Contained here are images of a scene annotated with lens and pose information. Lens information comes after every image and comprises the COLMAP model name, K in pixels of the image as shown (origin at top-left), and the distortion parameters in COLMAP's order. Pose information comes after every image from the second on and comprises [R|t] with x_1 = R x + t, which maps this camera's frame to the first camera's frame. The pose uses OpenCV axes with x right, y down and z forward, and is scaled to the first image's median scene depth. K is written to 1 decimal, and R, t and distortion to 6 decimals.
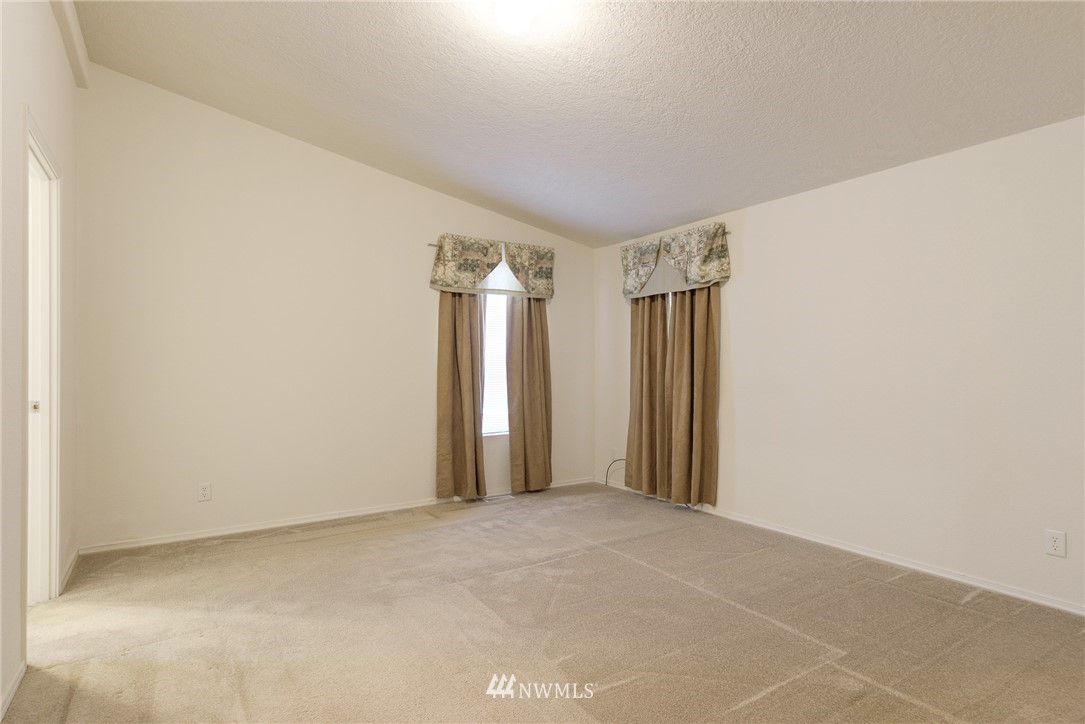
lens RADIAL K [[566.1, 0, 545.5], [0, 566.1, 361.5], [0, 0, 1]] dist [0.013550, -0.000683]
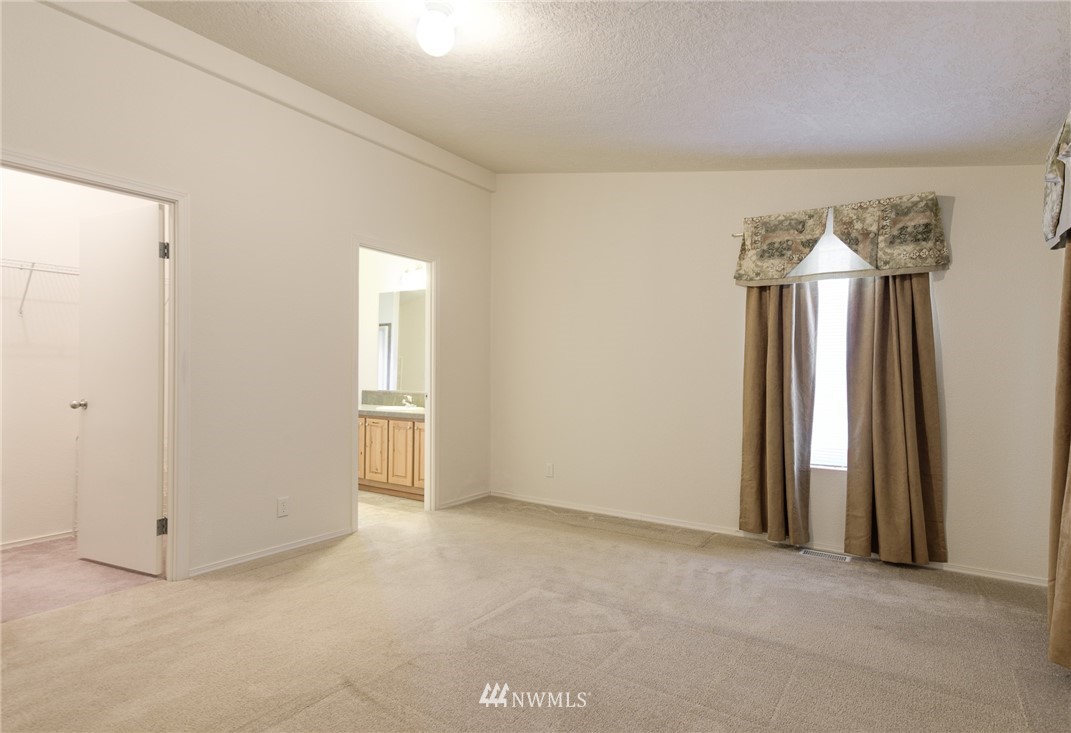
lens RADIAL K [[583.9, 0, 535.5], [0, 583.9, 366.5], [0, 0, 1]] dist [0.021320, 0.000091]
pose [[0.381221, -0.002562, -0.924480, 0.495870], [0.002012, 0.999996, -0.001941, -0.003980], [0.924482, -0.001120, 0.381225, 0.365156]]
